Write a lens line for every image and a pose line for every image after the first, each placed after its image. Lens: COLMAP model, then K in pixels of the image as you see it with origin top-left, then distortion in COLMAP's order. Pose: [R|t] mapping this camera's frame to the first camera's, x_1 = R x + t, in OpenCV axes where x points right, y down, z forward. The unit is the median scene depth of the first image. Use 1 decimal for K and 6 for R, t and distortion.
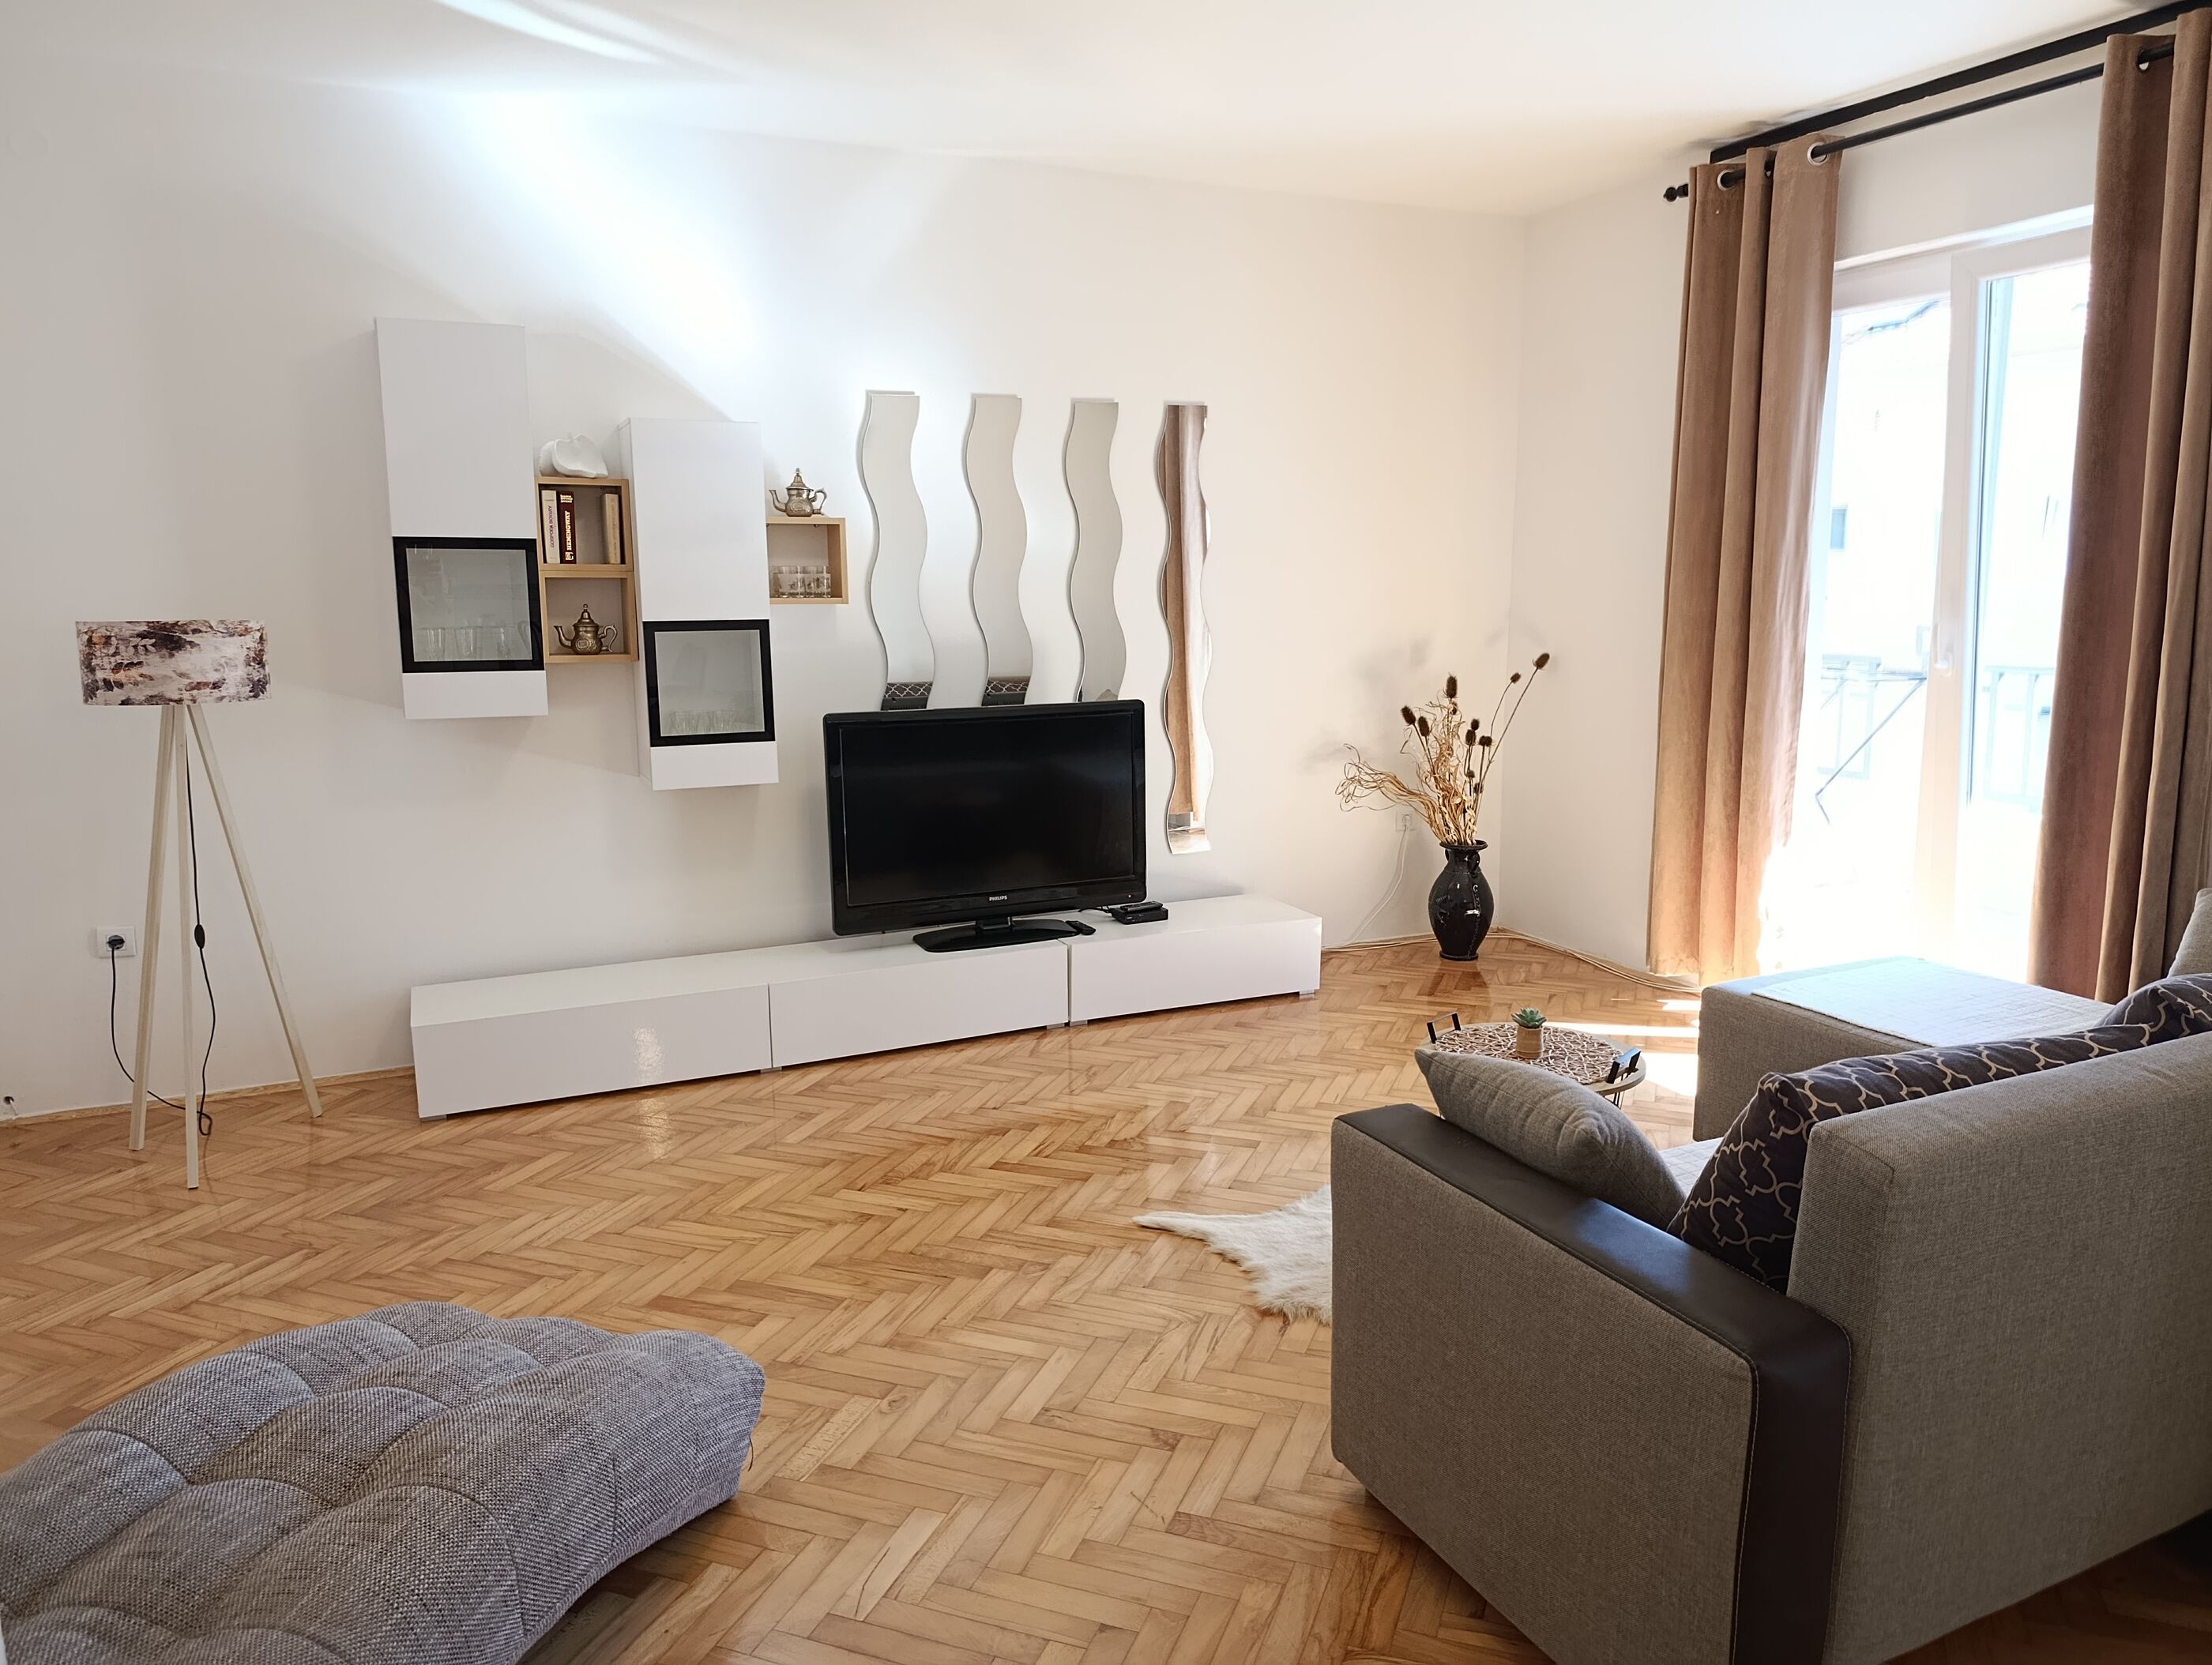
lens RADIAL K [[1498.4, 0, 1139.0], [0, 1498.4, 826.1], [0, 0, 1]] dist [0.027399, -0.050108]
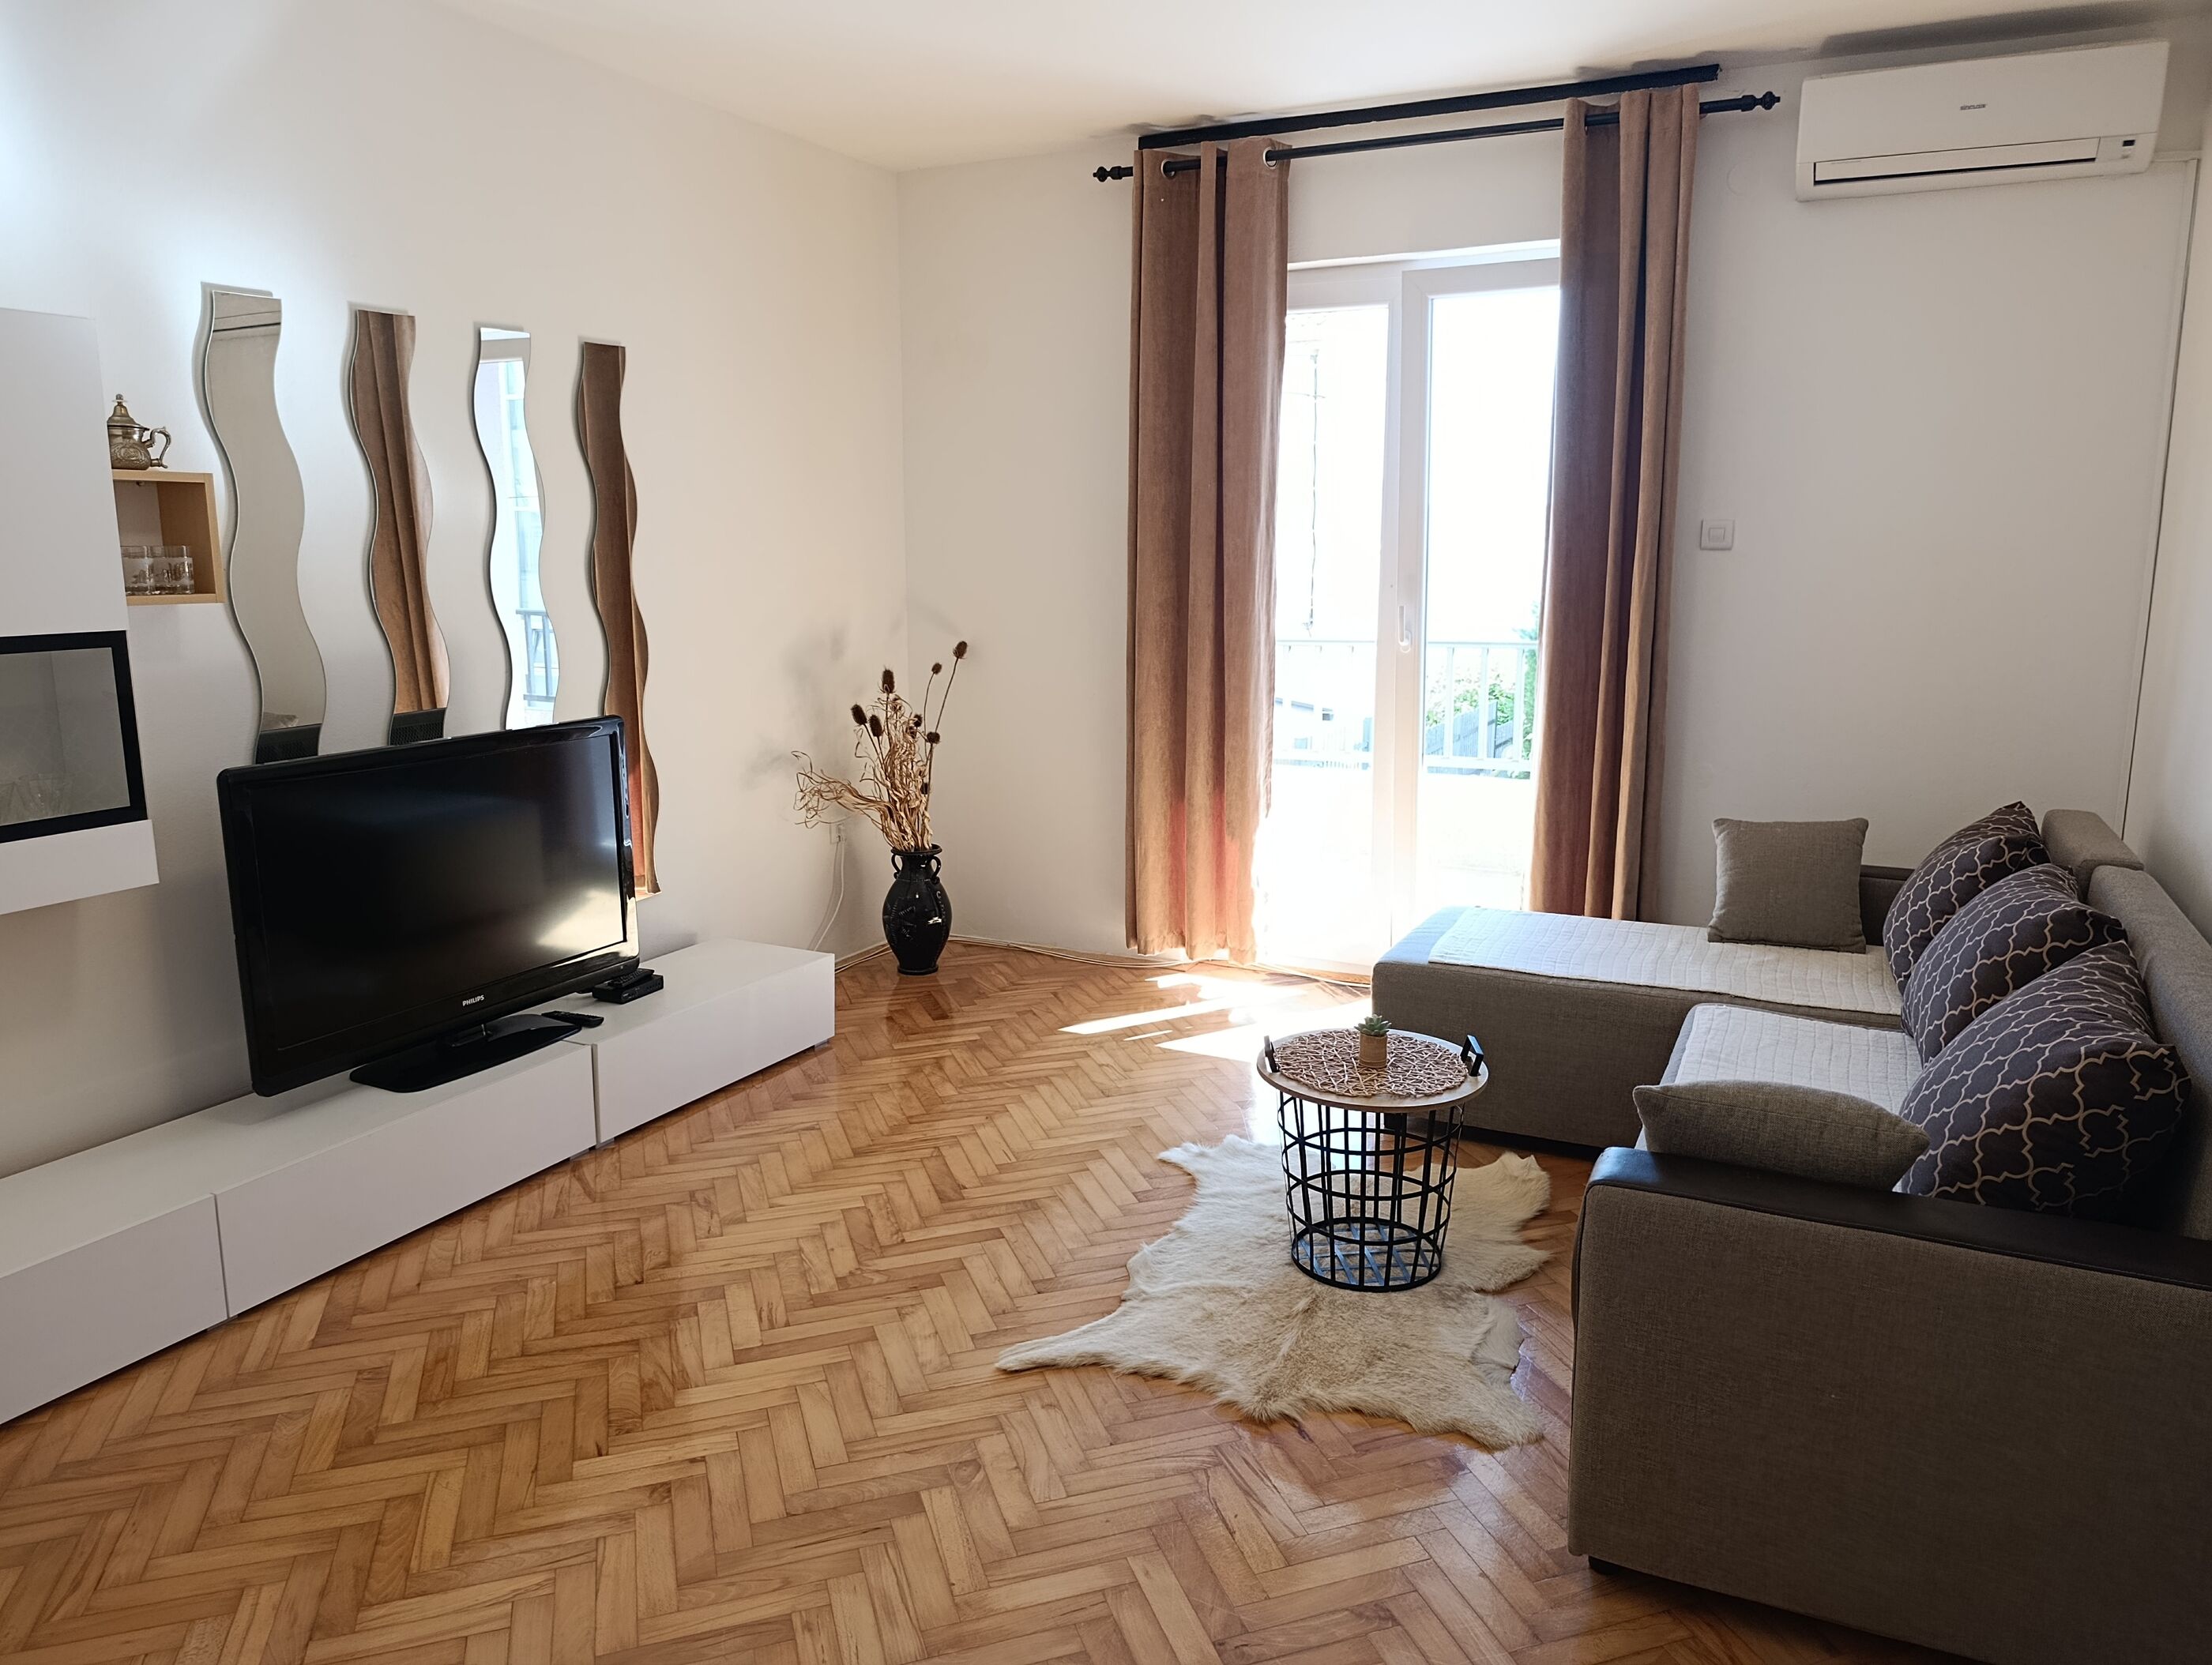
lens RADIAL K [[1498.4, 0, 1139.0], [0, 1498.4, 826.1], [0, 0, 1]] dist [0.027399, -0.050108]
pose [[0.781871, -0.108028, 0.614010, -0.319269], [0.098114, 0.993922, 0.049931, -0.046244], [-0.615672, 0.021203, 0.787717, 0.243700]]
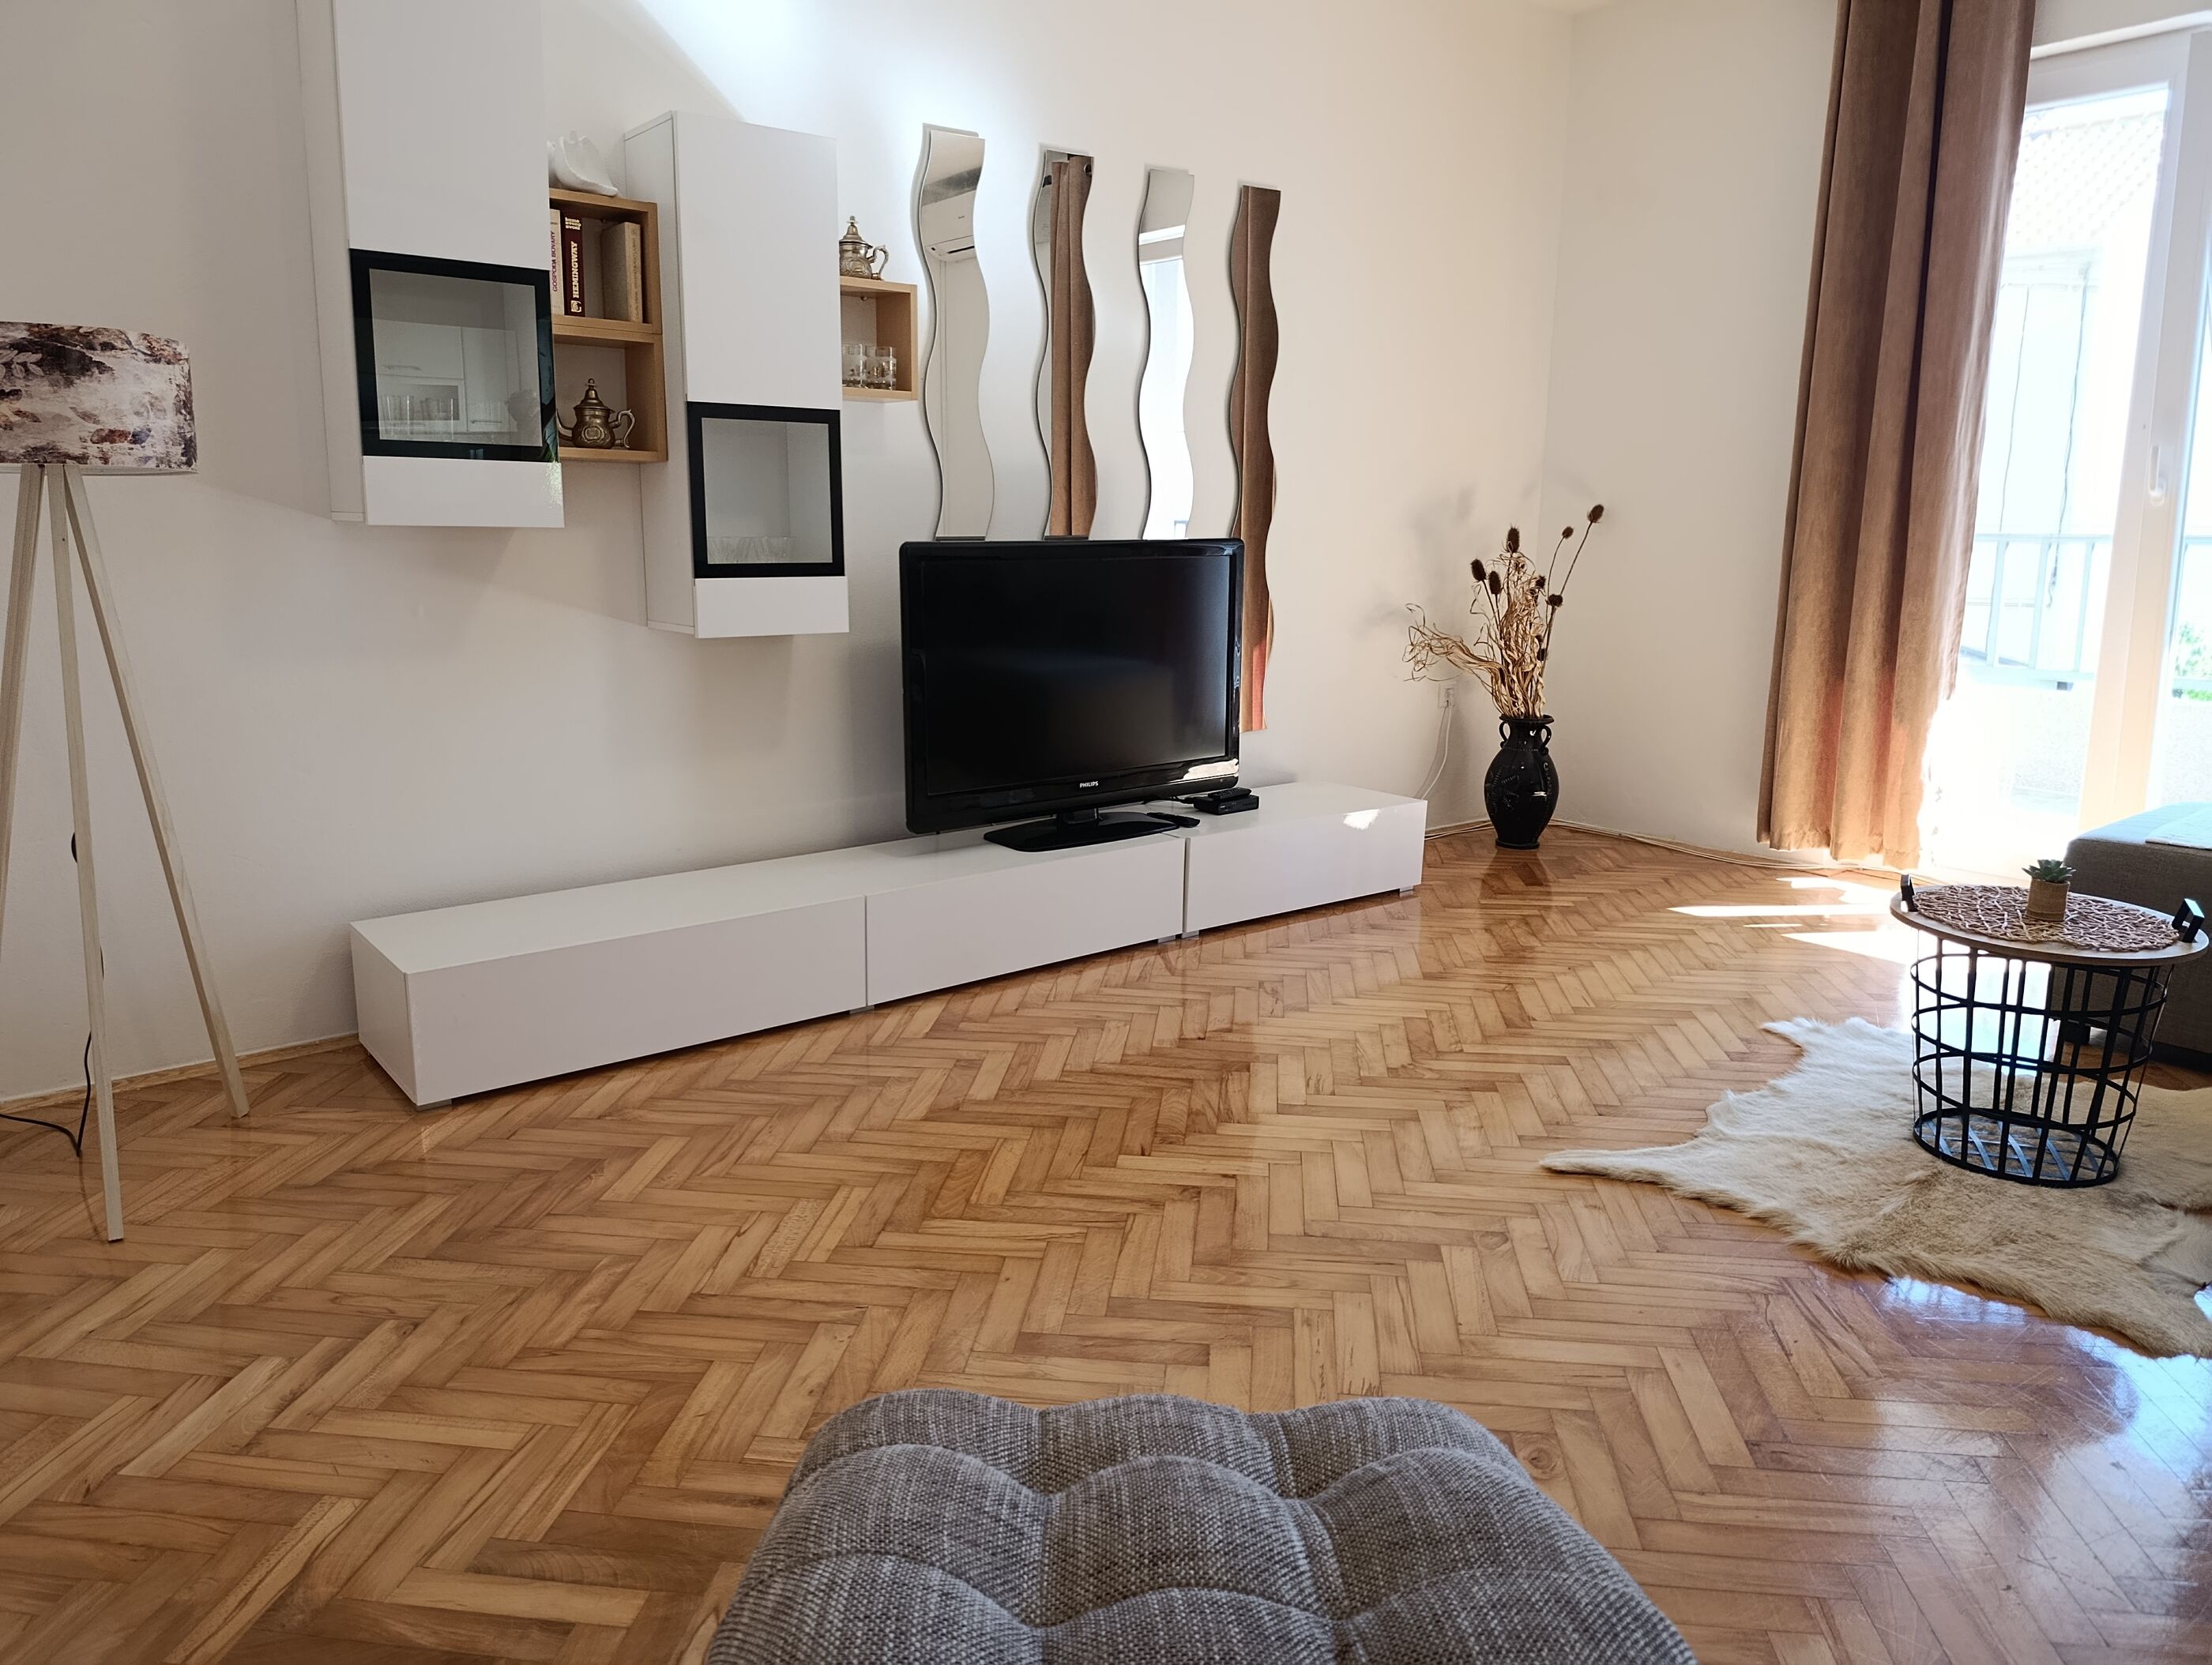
lens RADIAL K [[1506.3, 0, 1103.9], [0, 1506.3, 795.3], [0, 0, 1]] dist [0.034264, -0.052993]
pose [[0.974462, -0.029452, 0.222614, -0.300056], [0.025279, 0.999448, 0.021571, 0.042246], [-0.223126, -0.015393, 0.974668, 0.240595]]
